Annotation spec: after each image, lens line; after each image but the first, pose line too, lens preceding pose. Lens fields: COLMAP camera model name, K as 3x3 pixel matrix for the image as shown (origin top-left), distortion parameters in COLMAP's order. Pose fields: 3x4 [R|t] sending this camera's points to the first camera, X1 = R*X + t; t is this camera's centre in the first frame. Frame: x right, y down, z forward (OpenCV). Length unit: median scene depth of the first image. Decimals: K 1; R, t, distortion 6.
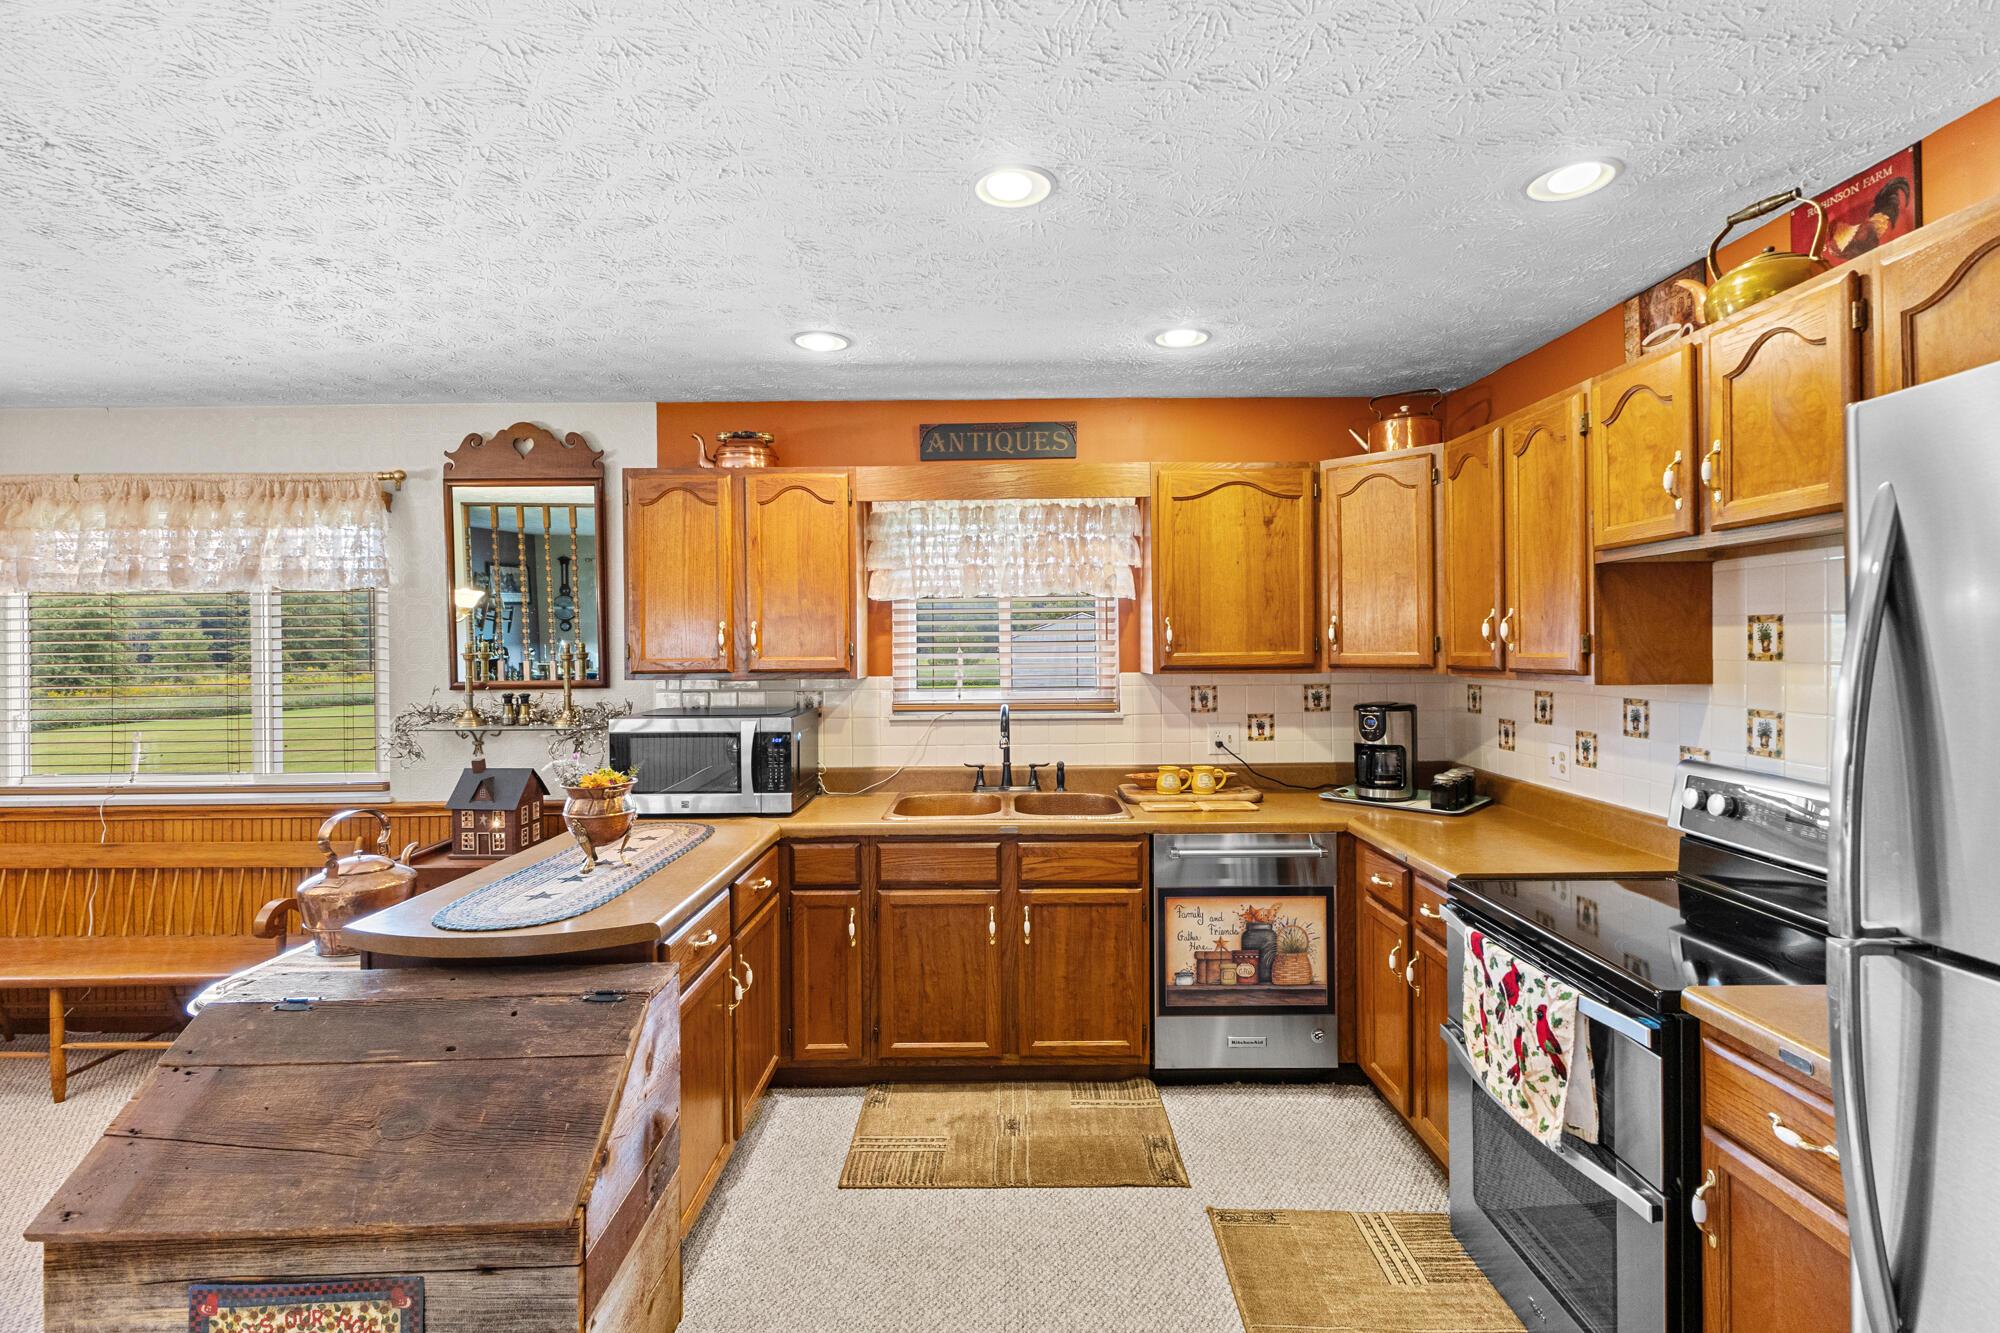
lens RADIAL K [[949.1, 0, 1009.1], [0, 949.1, 653.1], [0, 0, 1]] dist [0.001980, -0.000438]
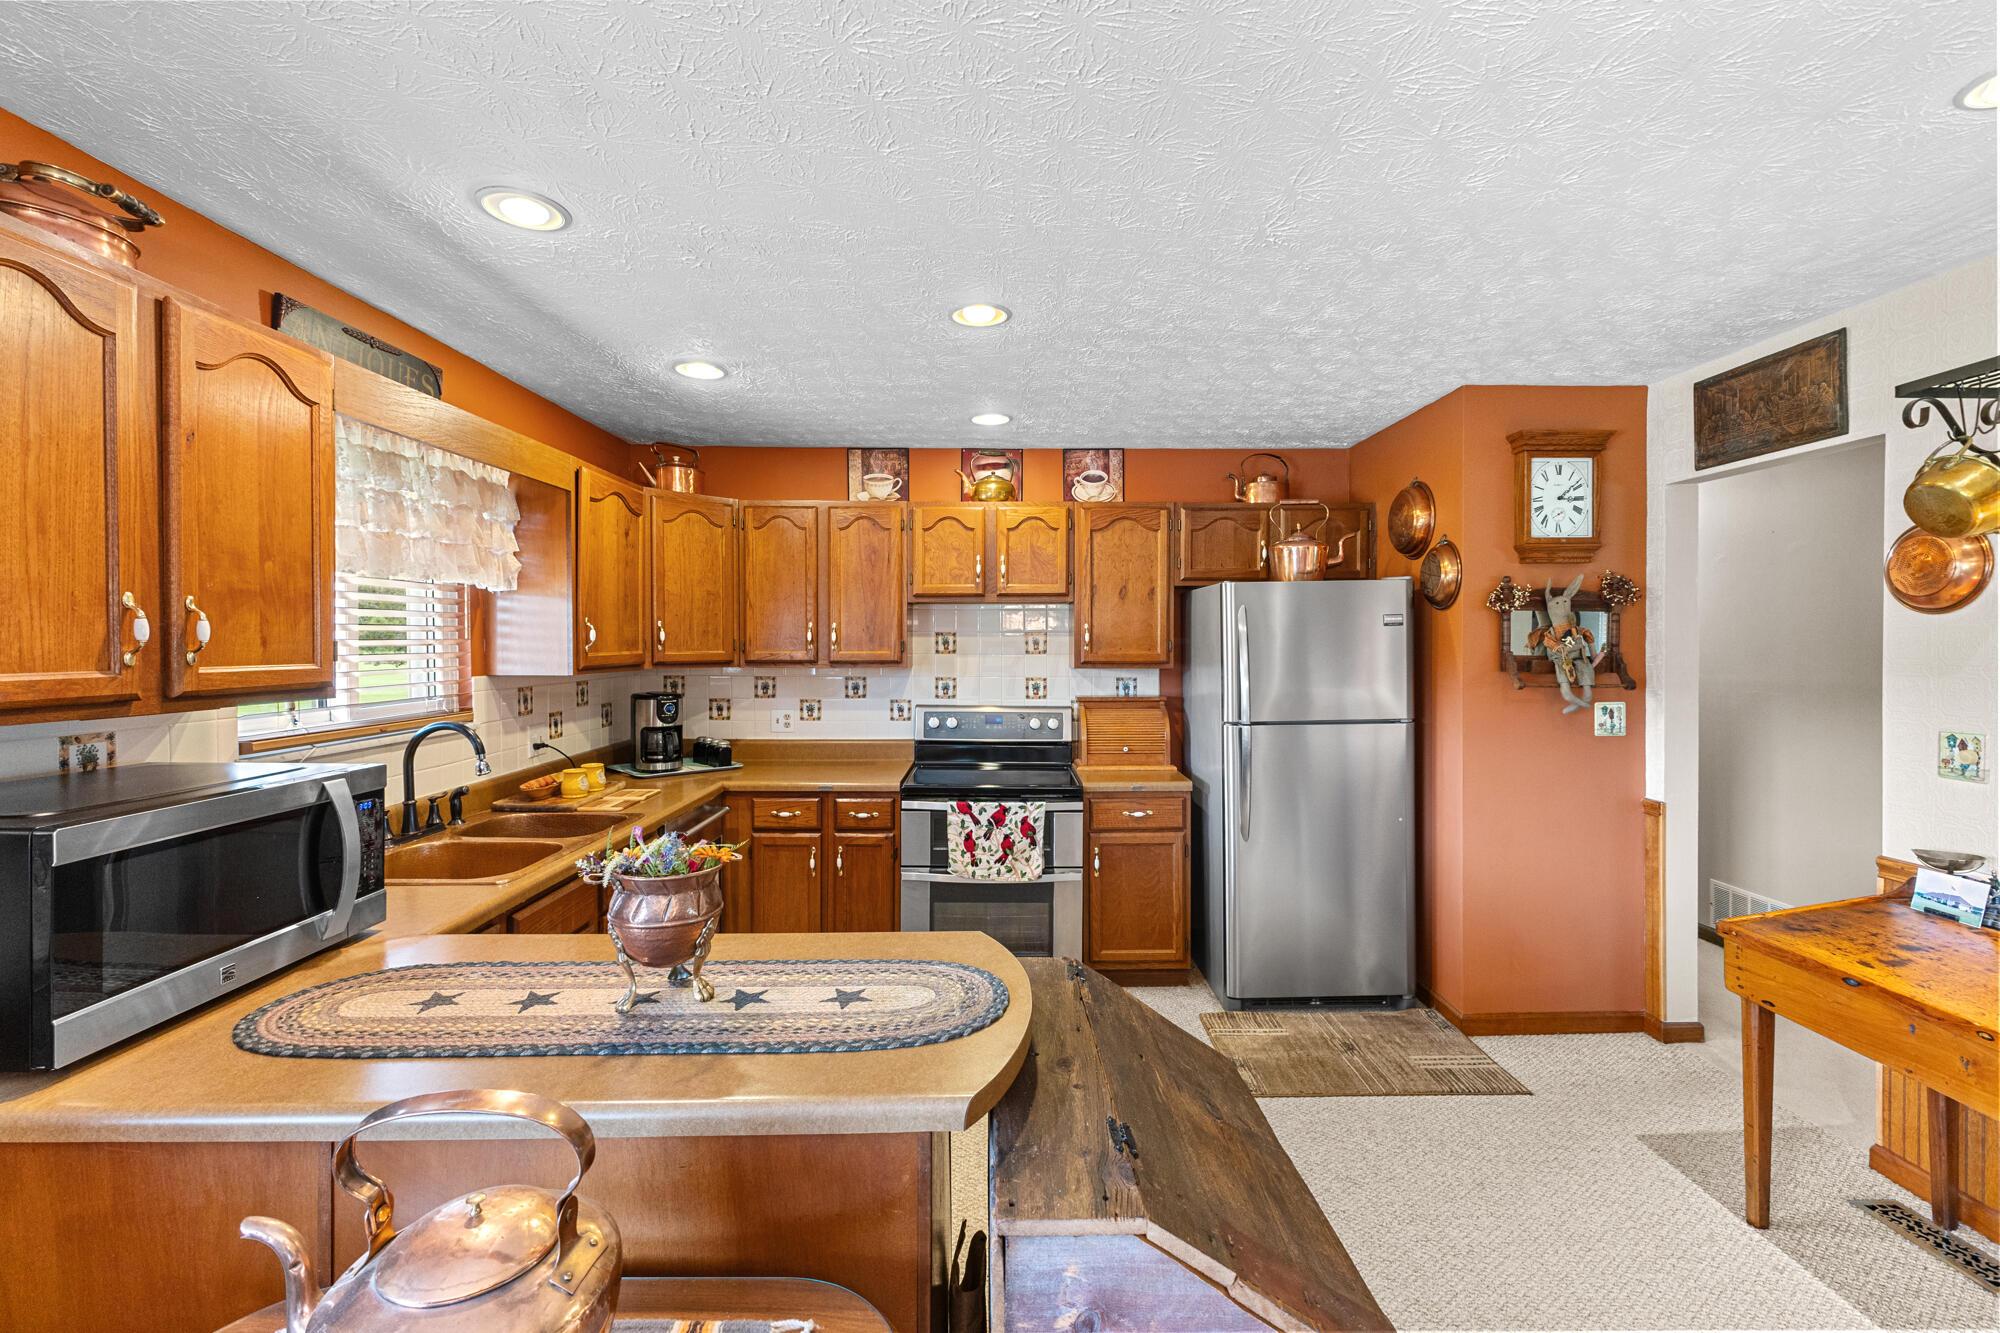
lens RADIAL K [[852.1, 0, 1005.2], [0, 852.1, 655.0], [0, 0, 1]] dist [-0.000778, -0.000410]
pose [[-0.002159, -0.008317, 0.999963, -0.699026], [0.006666, 0.999943, 0.008331, -0.002680], [-0.999975, 0.006683, -0.002104, 0.547906]]
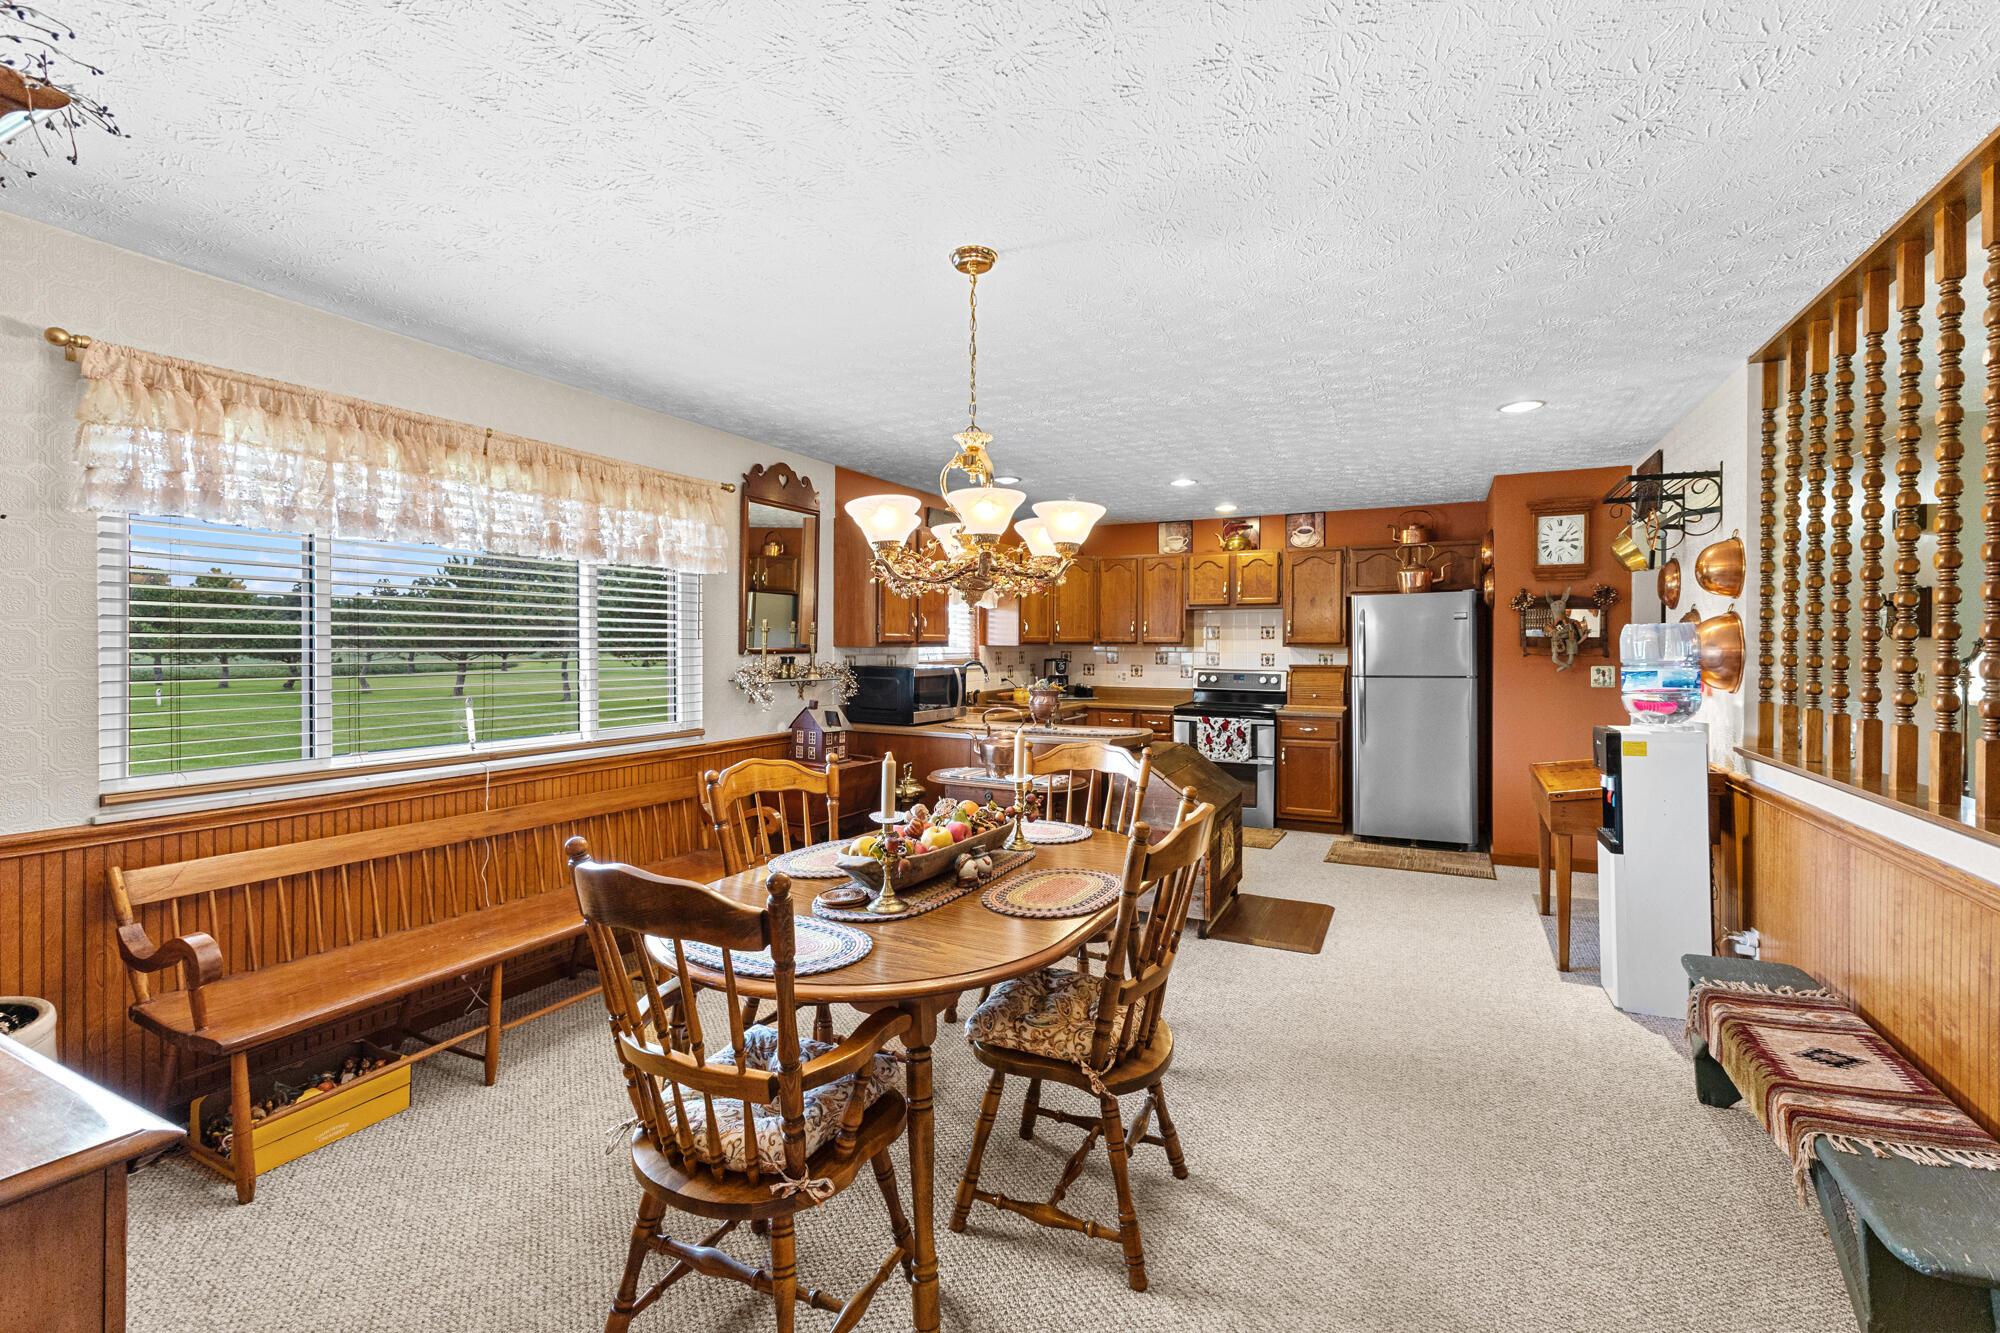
lens RADIAL K [[852.1, 0, 1005.2], [0, 852.1, 655.0], [0, 0, 1]] dist [-0.000778, -0.000410]
pose [[0.457822, -0.000960, 0.889044, -1.545748], [-0.001000, 0.999998, 0.001595, 0.039991], [-0.889044, -0.001620, 0.457820, 0.136789]]
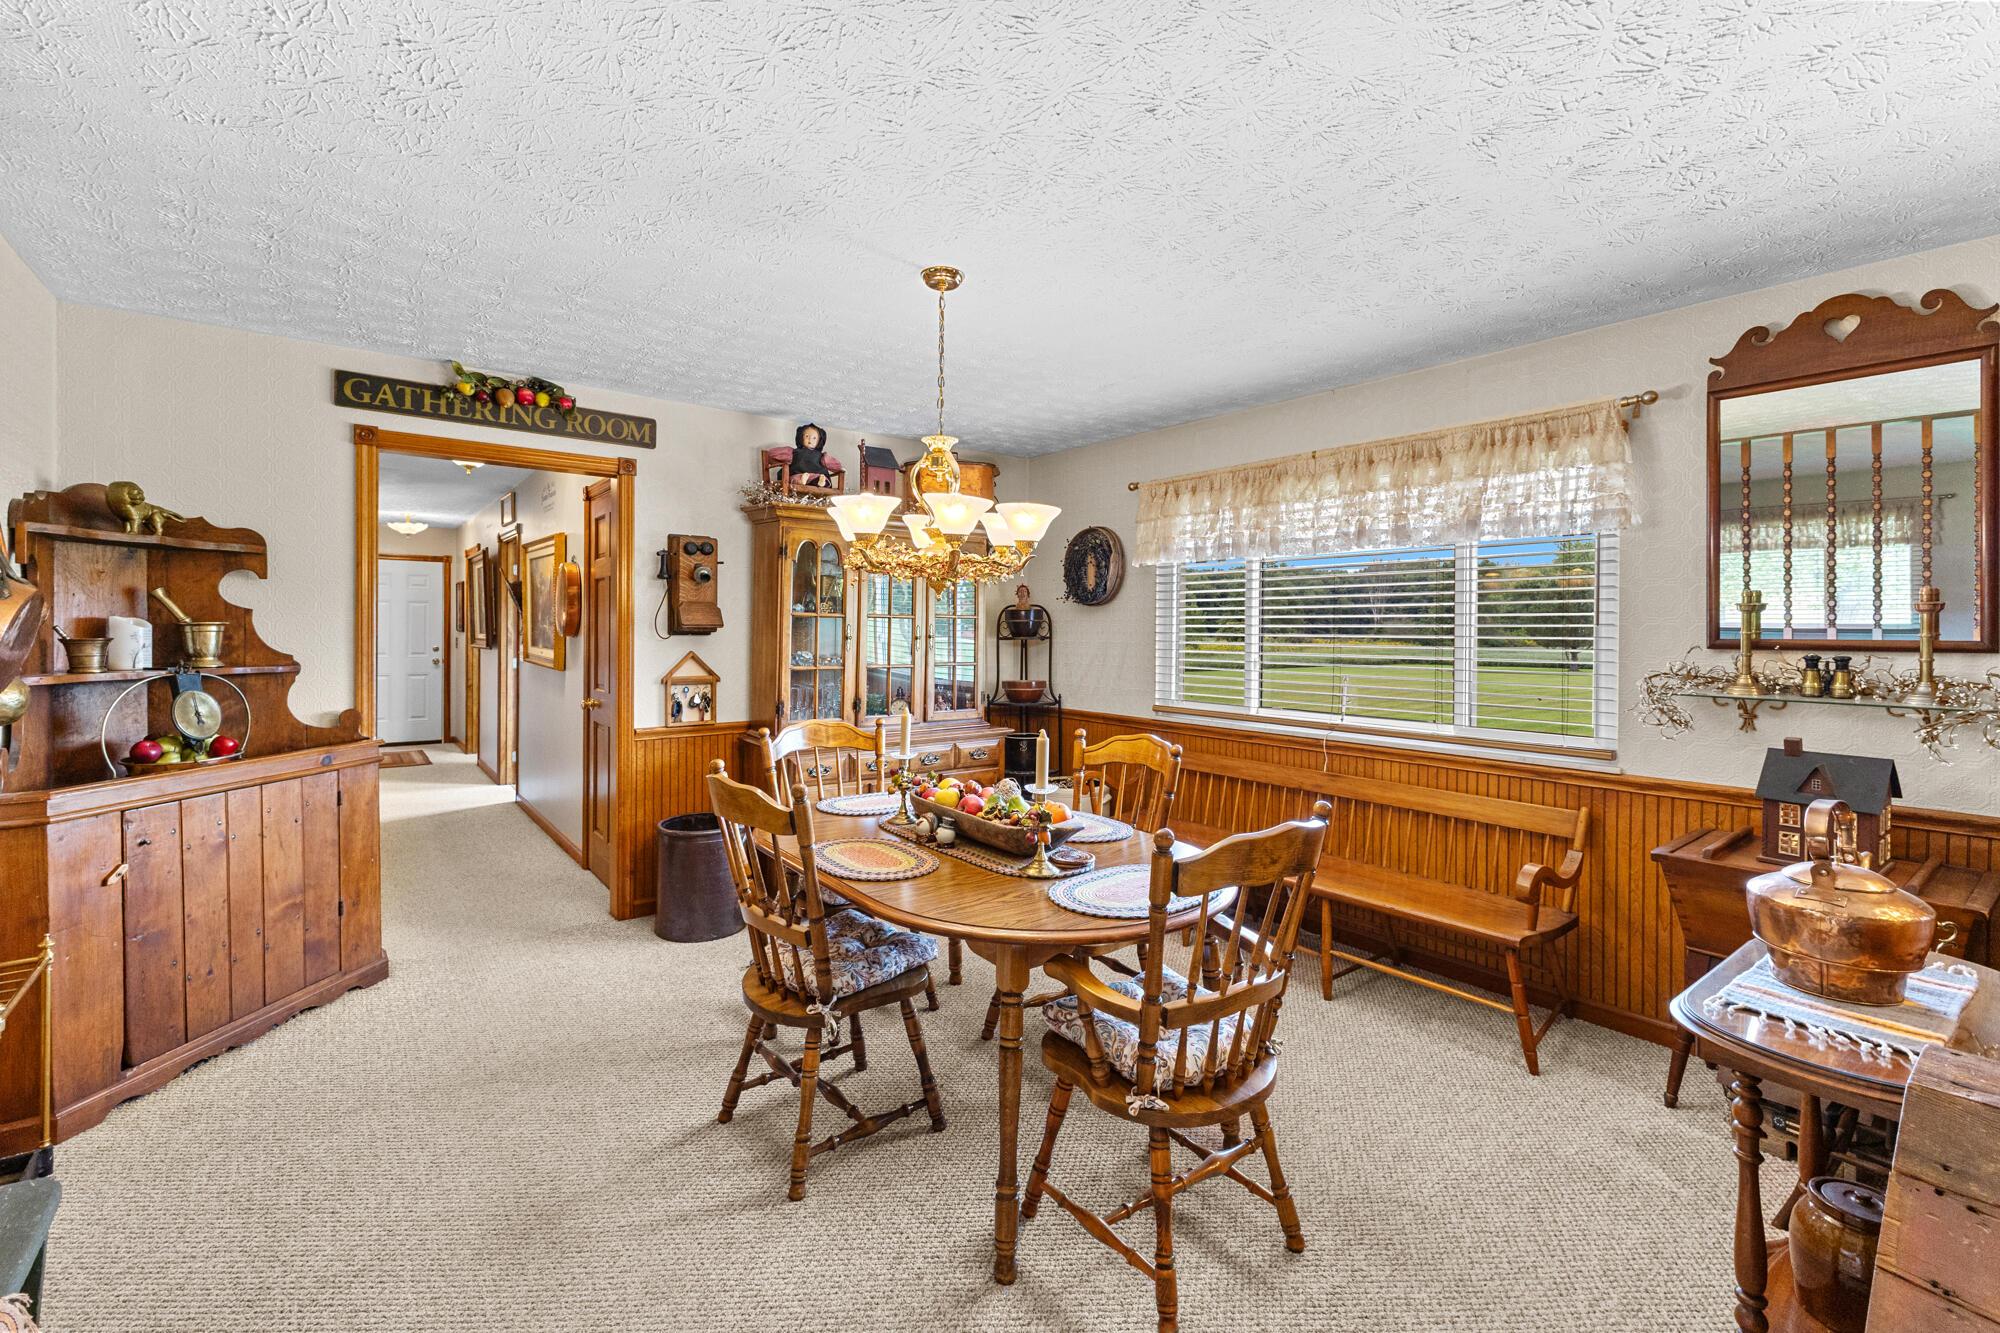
lens RADIAL K [[863.3, 0, 992.9], [0, 863.3, 631.3], [0, 0, 1]] dist [0.000665, -0.000402]
pose [[0.604496, 0.016451, -0.796439, -0.384554], [-0.010888, 0.999864, 0.012390, 0.022343], [0.796534, 0.001182, 0.604593, 0.053425]]
